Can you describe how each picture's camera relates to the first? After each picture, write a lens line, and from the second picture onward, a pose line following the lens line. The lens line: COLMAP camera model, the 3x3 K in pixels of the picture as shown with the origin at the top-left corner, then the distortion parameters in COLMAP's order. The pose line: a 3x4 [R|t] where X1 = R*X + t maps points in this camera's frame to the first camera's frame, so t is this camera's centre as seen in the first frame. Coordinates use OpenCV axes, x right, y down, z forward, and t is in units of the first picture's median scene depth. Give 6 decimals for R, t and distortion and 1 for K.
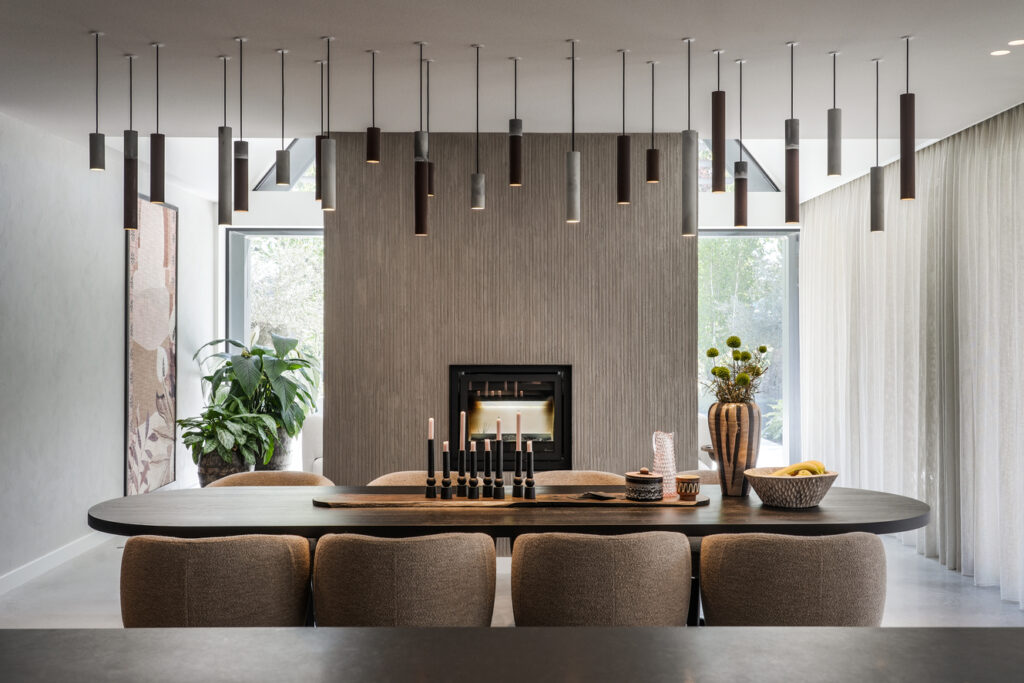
lens RADIAL K [[1038.6, 0, 533.2], [0, 1038.6, 249.0], [0, 0, 1]] dist [0.029941, 0.000000]
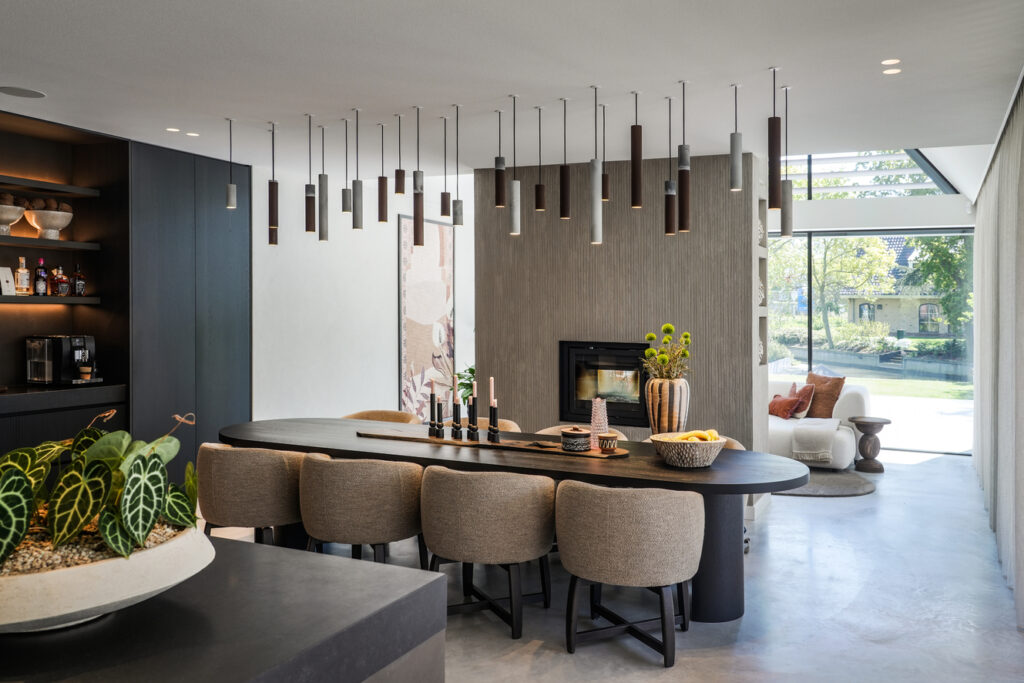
lens RADIAL K [[817.0, 0, 557.7], [0, 817.0, 270.0], [0, 0, 1]] dist [0.003252, -0.007074]
pose [[0.915641, -0.006338, -0.401947, 0.334542], [0.017808, 0.999534, 0.024806, -0.003956], [0.401602, -0.029871, 0.915327, 0.053131]]
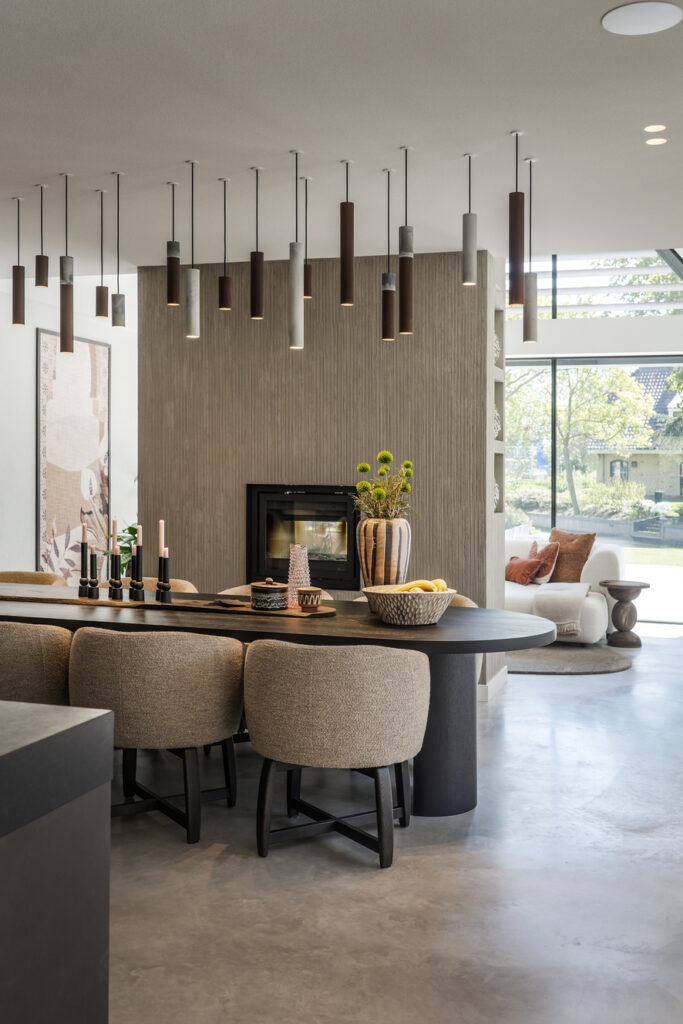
lens RADIAL K [[1028.4, 0, 354.0], [0, 1028.4, 418.9], [0, 0, 1]] dist [0.025782, 0.000000]
pose [[0.954145, -0.000999, -0.299342, 0.331196], [0.009050, 0.999634, 0.025510, 0.020666], [0.299207, -0.027049, 0.953805, 0.048763]]
